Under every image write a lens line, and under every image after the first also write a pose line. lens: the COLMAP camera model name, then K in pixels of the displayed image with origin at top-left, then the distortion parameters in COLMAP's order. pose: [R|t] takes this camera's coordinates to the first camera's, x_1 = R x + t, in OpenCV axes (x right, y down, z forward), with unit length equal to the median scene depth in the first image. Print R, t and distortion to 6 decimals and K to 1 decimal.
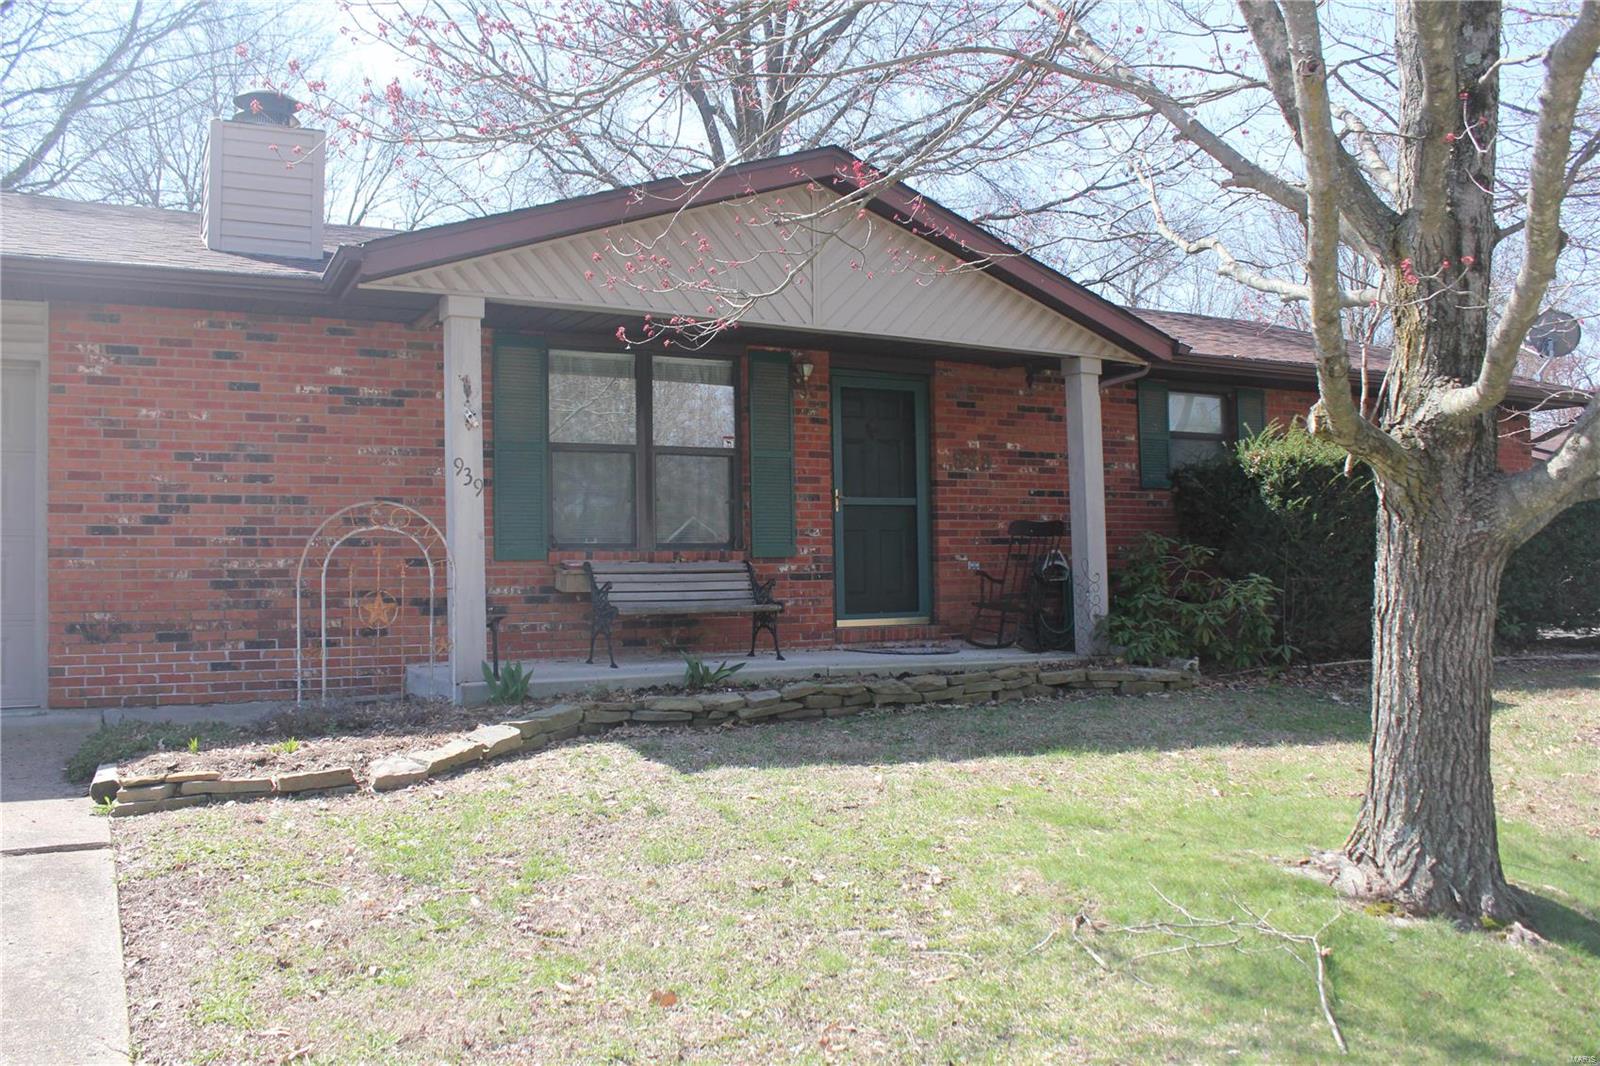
lens RADIAL K [[1346.4, 0, 796.1], [0, 1346.4, 526.6], [0, 0, 1]] dist [-0.169034, 0.158312]
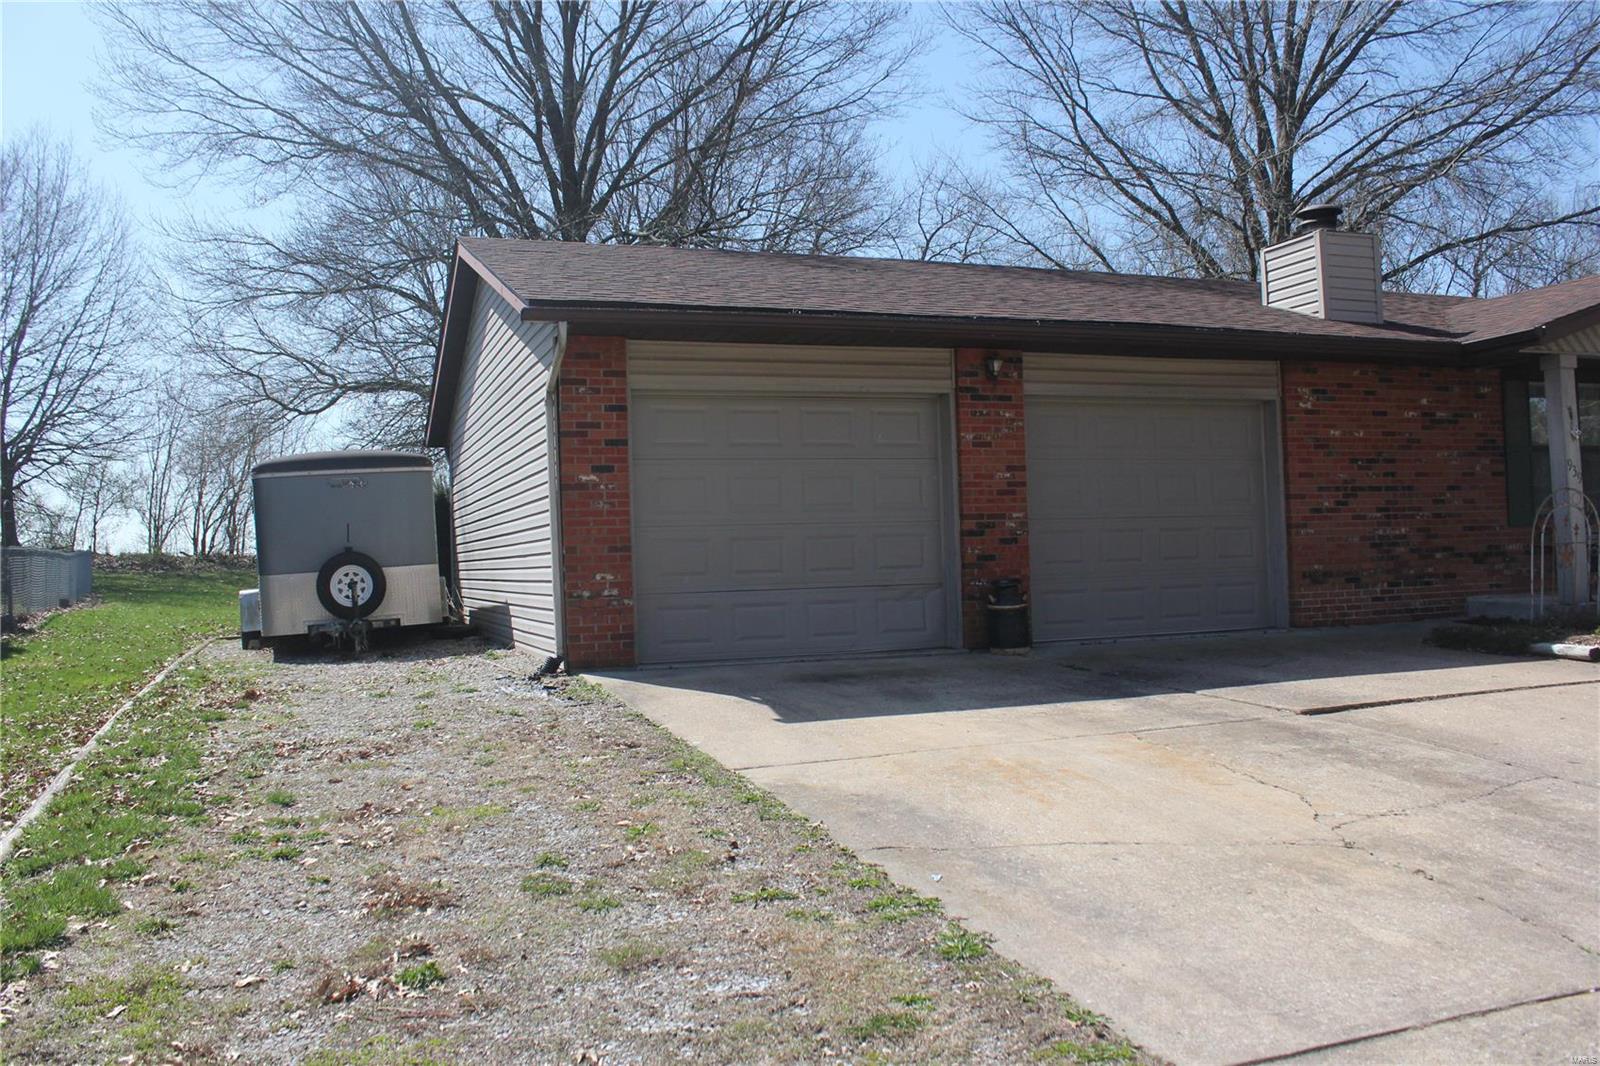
lens RADIAL K [[1346.4, 0, 796.1], [0, 1346.4, 526.6], [0, 0, 1]] dist [-0.169034, 0.158312]
pose [[0.989341, -0.017504, -0.144561, -0.879173], [0.019916, 0.999685, 0.015254, -0.013377], [0.144248, -0.017971, 0.989378, -0.590846]]
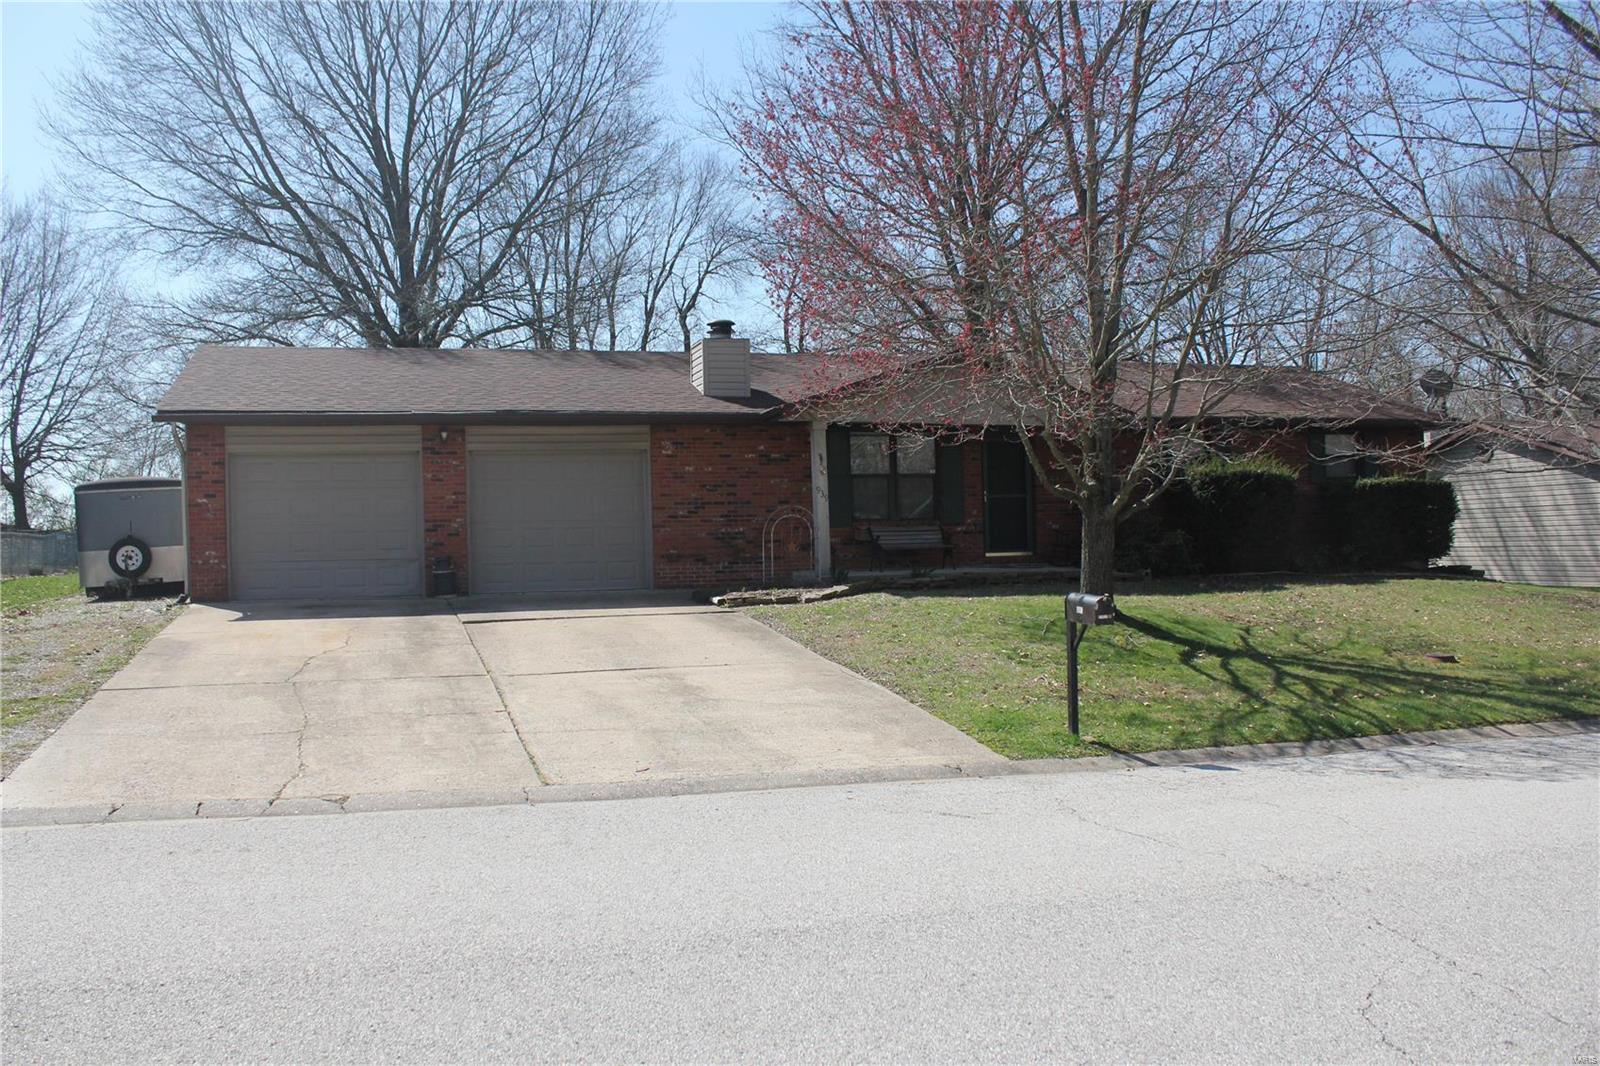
lens RADIAL K [[1346.4, 0, 796.1], [0, 1346.4, 526.6], [0, 0, 1]] dist [-0.169034, 0.158312]
pose [[0.981313, -0.009976, -0.192162, 0.181395], [0.015637, 0.999487, 0.027968, -0.044817], [0.191784, -0.030450, 0.980965, -1.414531]]
